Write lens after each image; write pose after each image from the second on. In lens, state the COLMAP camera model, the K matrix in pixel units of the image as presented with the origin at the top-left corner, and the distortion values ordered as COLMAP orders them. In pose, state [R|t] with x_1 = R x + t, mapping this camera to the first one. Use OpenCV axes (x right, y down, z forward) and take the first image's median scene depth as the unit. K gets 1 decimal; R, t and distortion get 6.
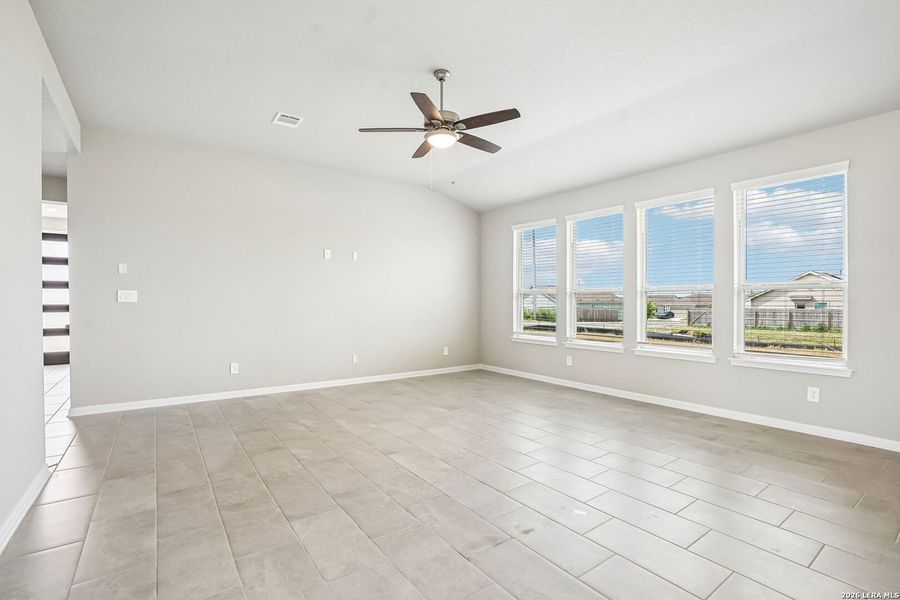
lens RADIAL K [[414.2, 0, 445.7], [0, 414.2, 303.1], [0, 0, 1]] dist [-0.047410, 0.000179]
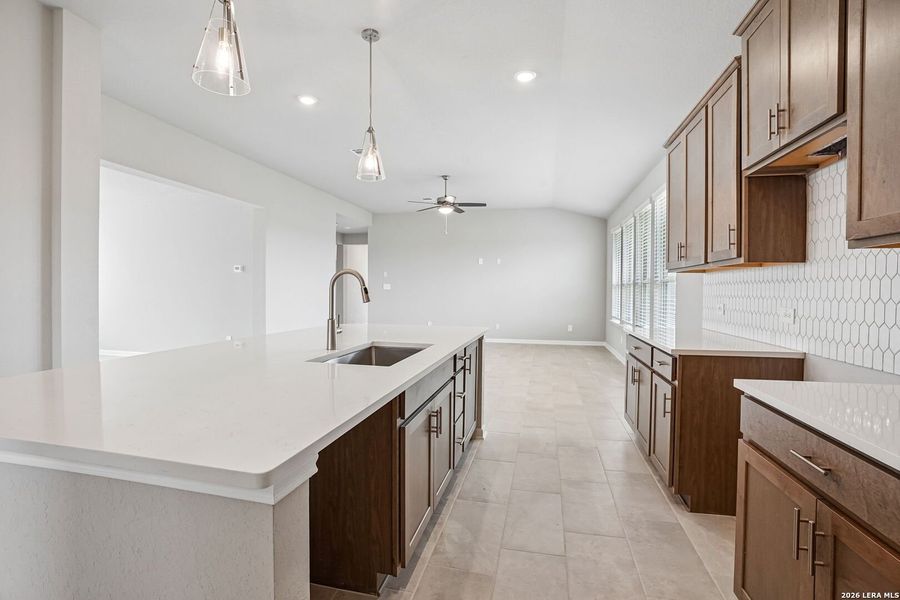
lens RADIAL K [[429.8, 0, 443.4], [0, 429.8, 298.3], [0, 0, 1]] dist [-0.001224, 0.000043]
pose [[0.662582, 0.024763, -0.748580, 1.165955], [-0.015241, 0.999692, 0.019579, 0.001932], [0.748835, -0.001564, 0.662755, -0.291873]]
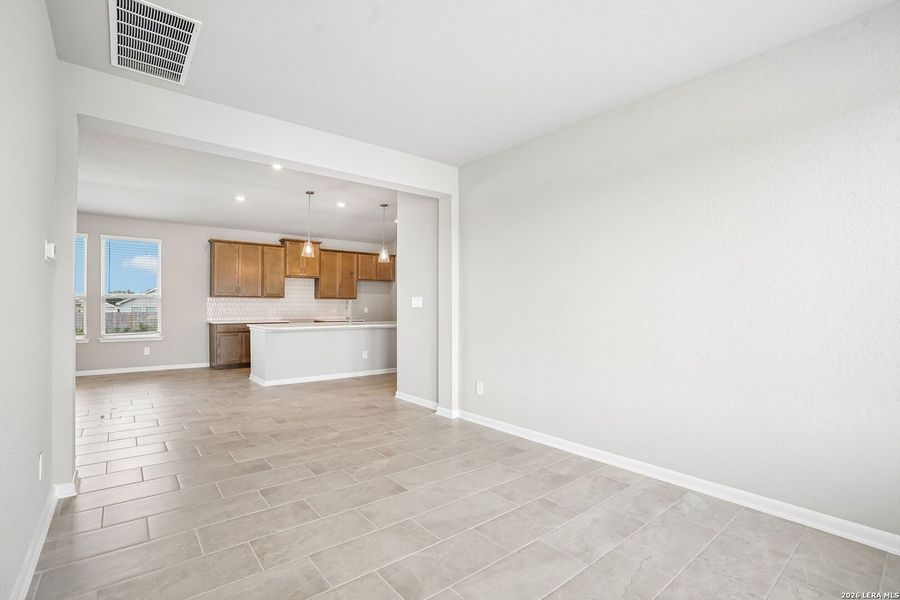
lens RADIAL K [[415.5, 0, 446.6], [0, 415.5, 303.2], [0, 0, 1]] dist [-0.046451, 0.000719]
pose [[-0.067516, 0.008130, 0.997685, -0.988022], [0.001234, 0.999967, -0.008065, 0.005791], [-0.997717, 0.000686, -0.067524, -0.300946]]
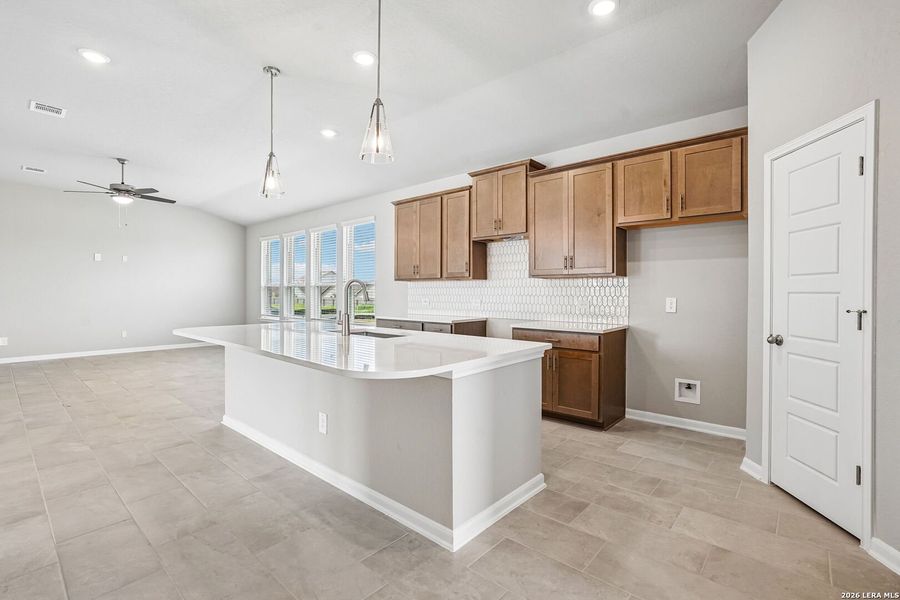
lens RADIAL K [[425.0, 0, 450.0], [0, 425.0, 300.0], [0, 0, 1]] dist [-0.001131, 0.000096]
pose [[0.973069, 0.002835, 0.230498, 0.701383], [-0.005193, 0.999940, 0.009624, 0.008854], [-0.230457, -0.010562, 0.973025, -0.764017]]
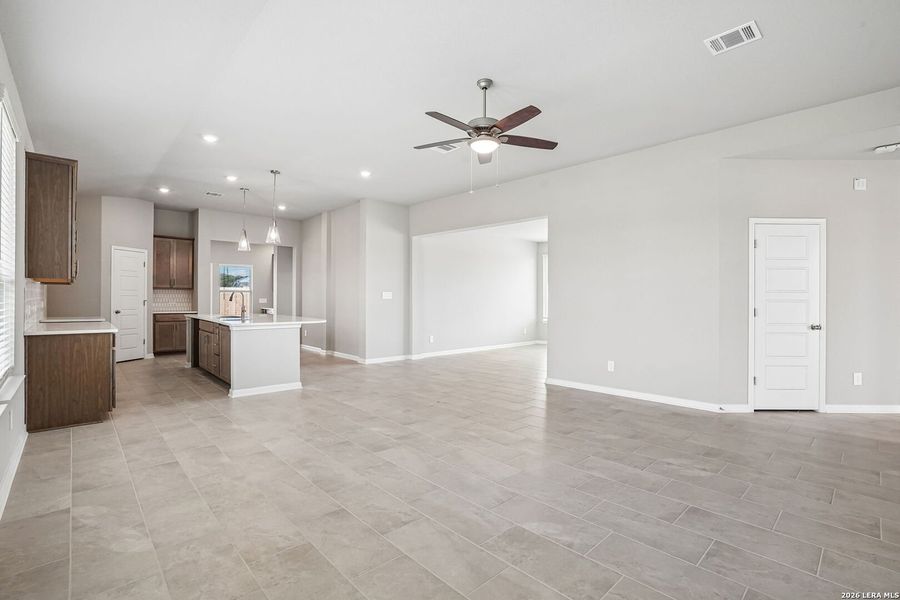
lens RADIAL K [[404.9, 0, 447.0], [0, 404.9, 298.5], [0, 0, 1]] dist [-0.039311, 0.000472]
pose [[-0.990845, -0.005491, -0.134895, 0.162473], [-0.006779, 0.999936, 0.009096, -0.011224], [0.134836, 0.009927, -0.990818, 1.492215]]
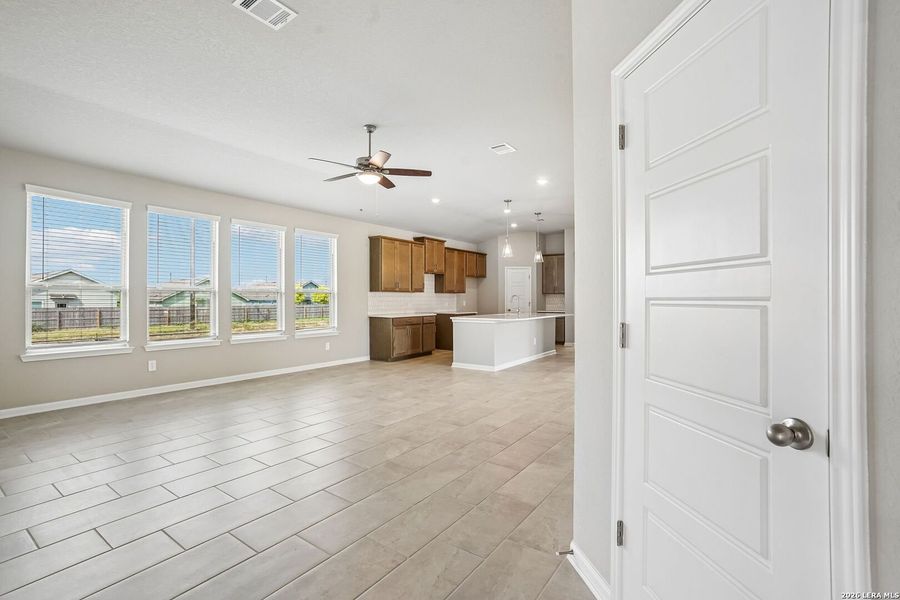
lens RADIAL K [[408.1, 0, 453.9], [0, 408.1, 296.6], [0, 0, 1]] dist [-0.060821, 0.017110]
pose [[-0.333420, 0.006460, 0.942756, -0.978207], [0.005247, 0.999974, -0.004997, -0.003772], [-0.942764, 0.003281, -0.333445, 0.881036]]
